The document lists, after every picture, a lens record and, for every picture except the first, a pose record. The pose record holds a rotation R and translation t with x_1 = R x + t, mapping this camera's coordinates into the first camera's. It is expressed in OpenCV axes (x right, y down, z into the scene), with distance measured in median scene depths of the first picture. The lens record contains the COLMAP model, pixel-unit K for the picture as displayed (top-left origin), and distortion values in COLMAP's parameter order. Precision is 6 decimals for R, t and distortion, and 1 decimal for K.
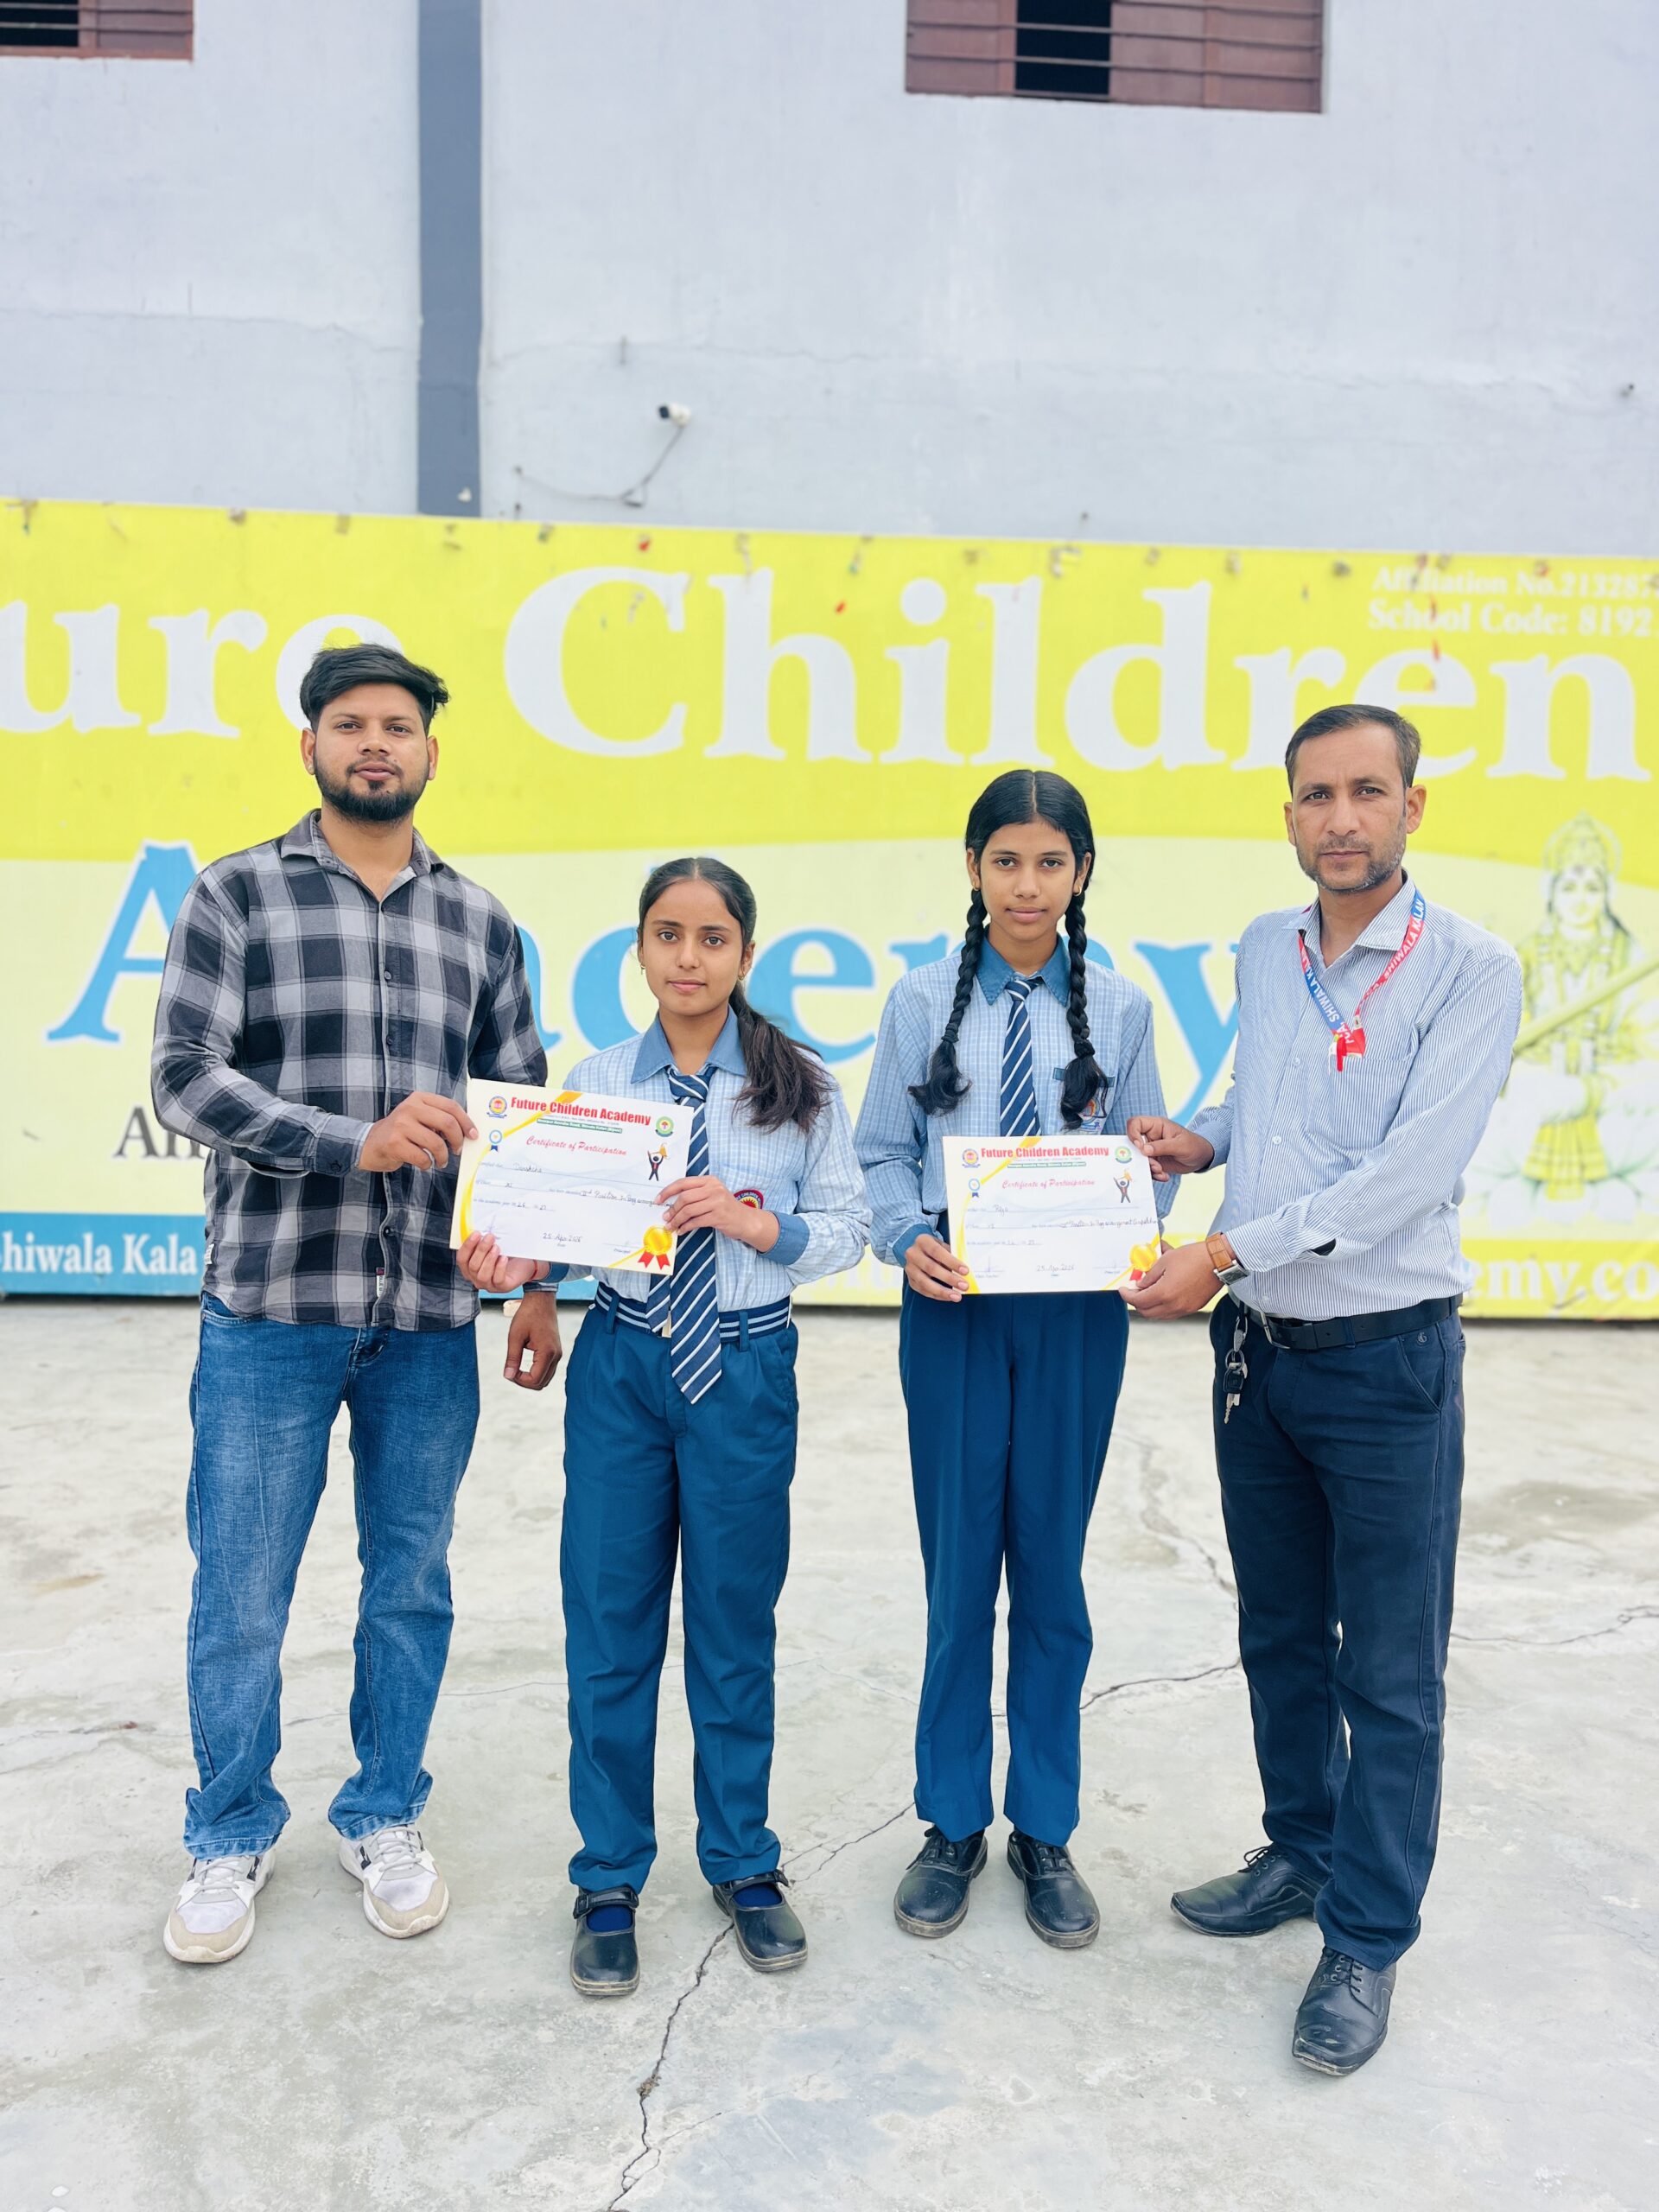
lens RADIAL K [[1709.3, 0, 834.7], [0, 1709.3, 1112.1], [0, 0, 1]] dist [0.097499, -0.145275]
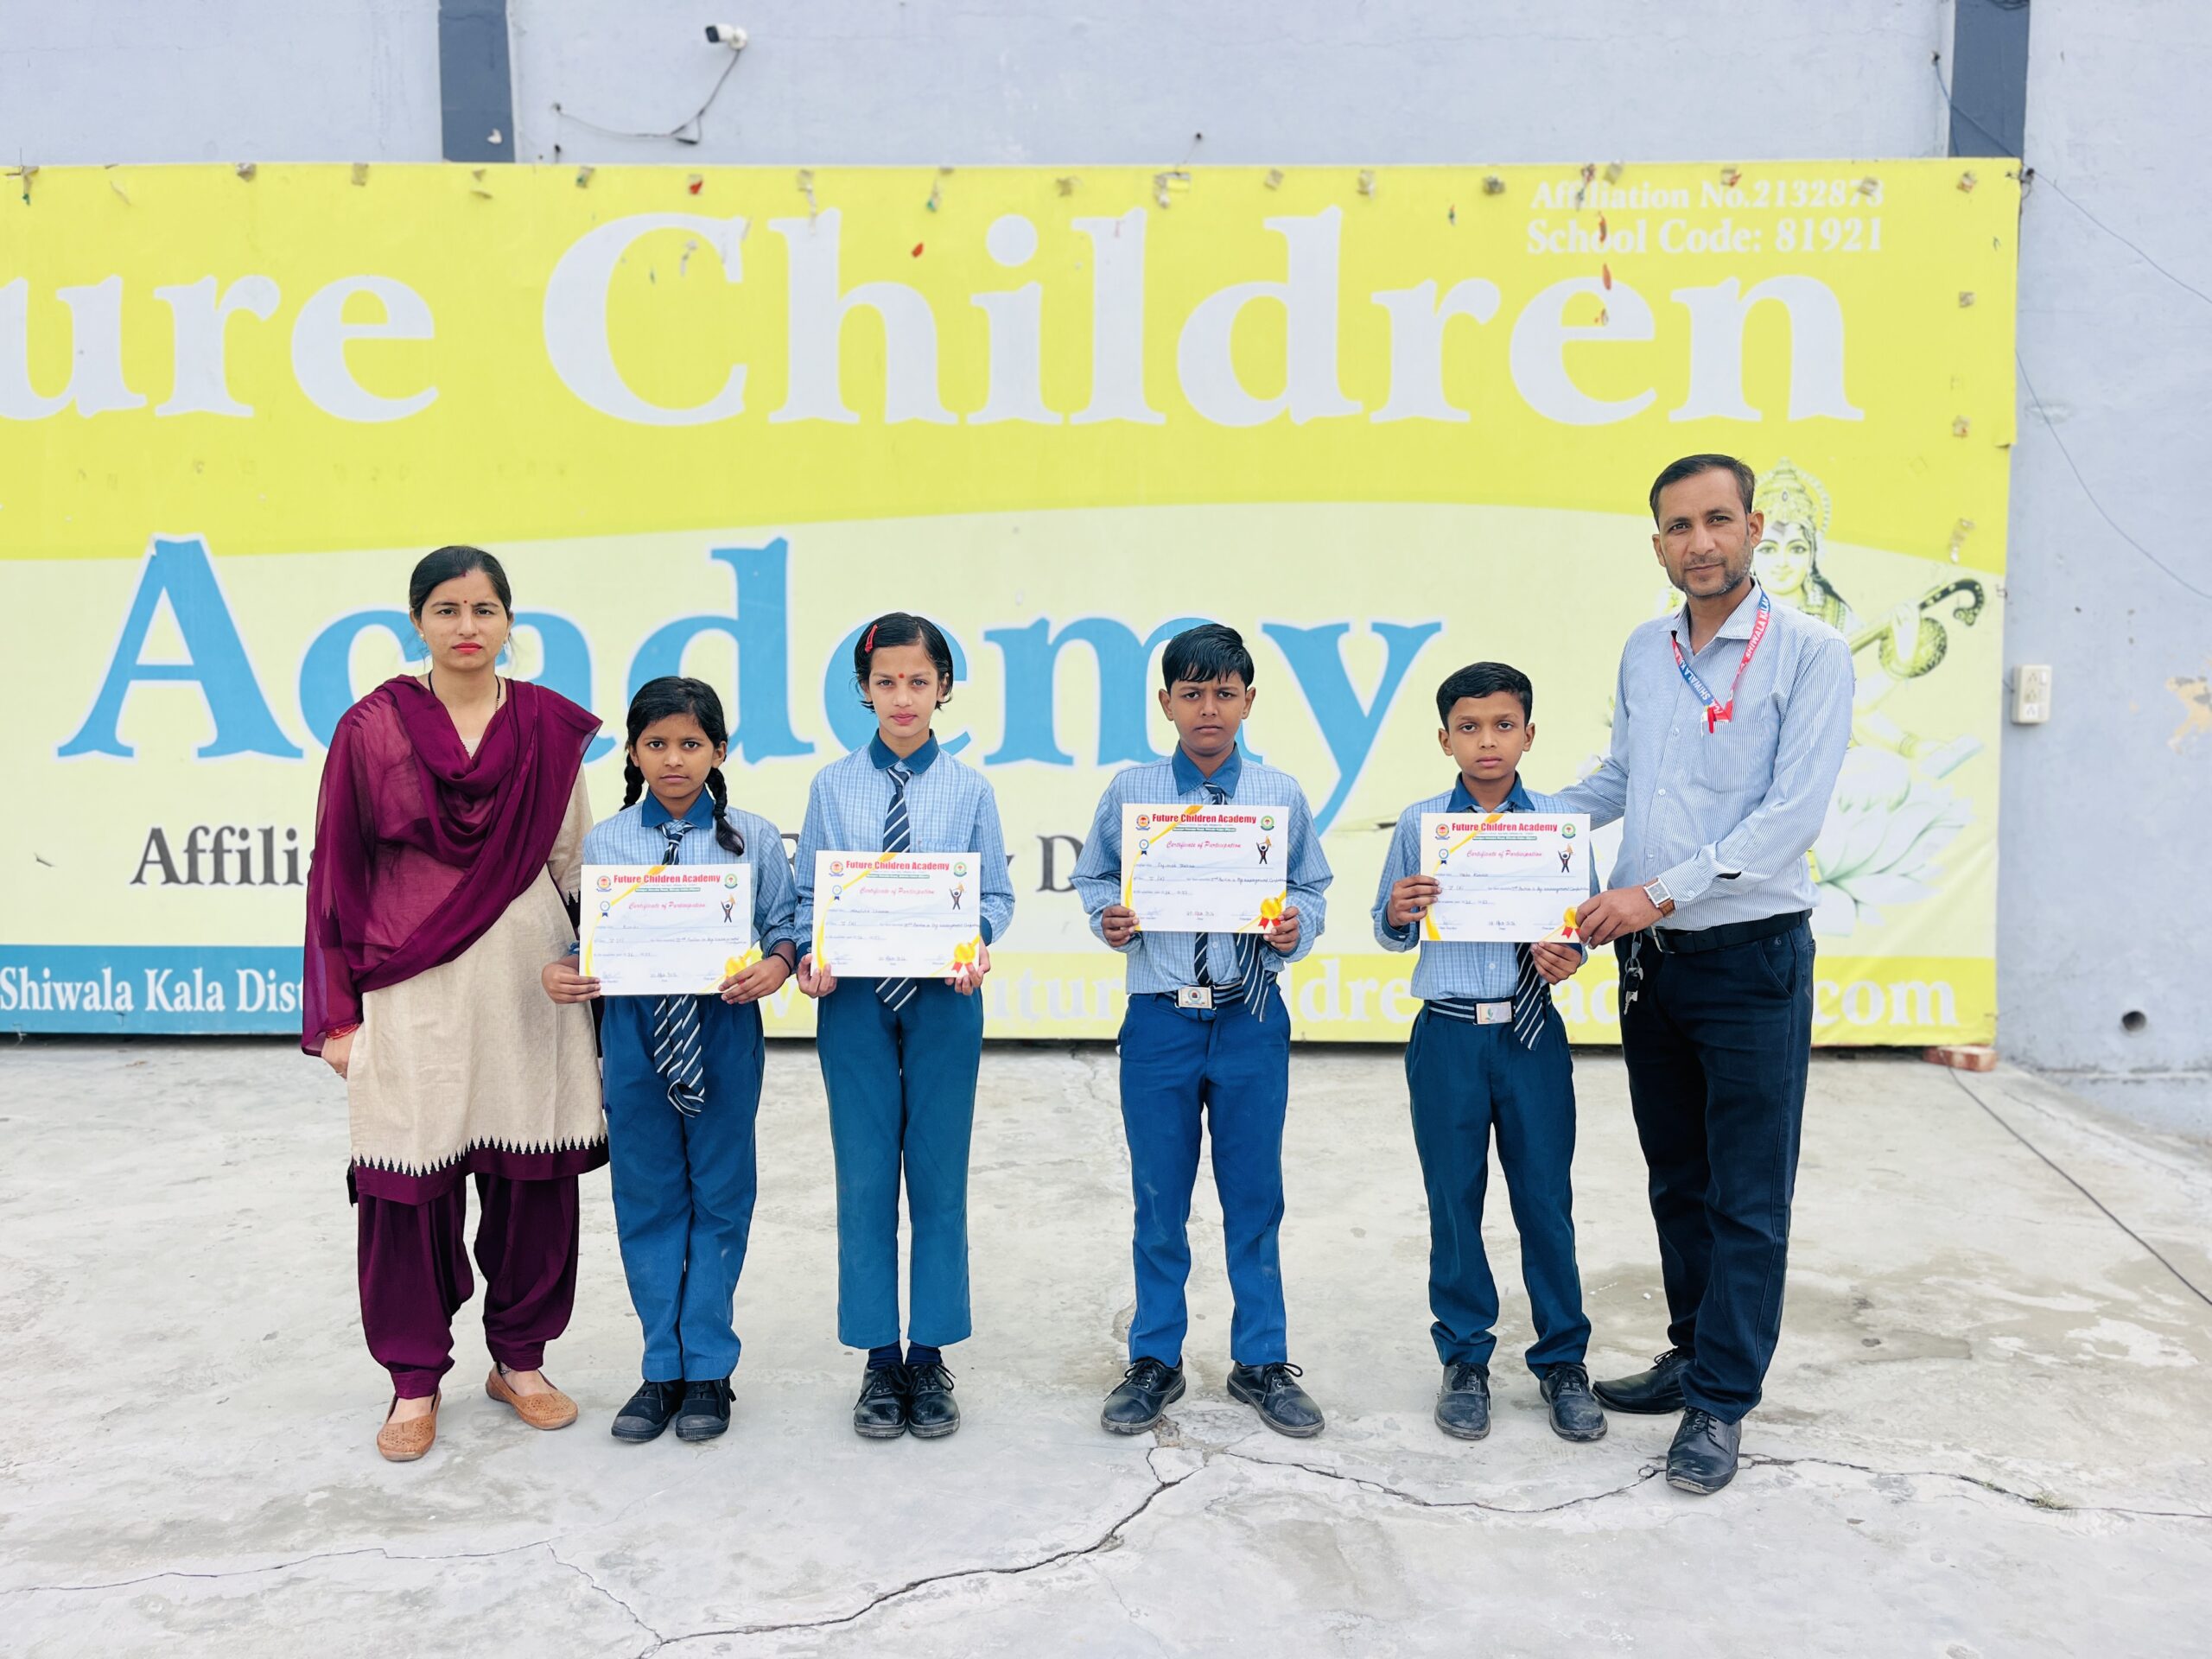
lens RADIAL K [[1712.2, 0, 1101.7], [0, 1712.2, 825.1], [0, 0, 1]] dist [0.105689, -0.151397]
pose [[0.997757, -0.015108, -0.065206, 0.304312], [0.015790, 0.999826, 0.009958, -0.011864], [0.065045, -0.010965, 0.997822, 0.238440]]
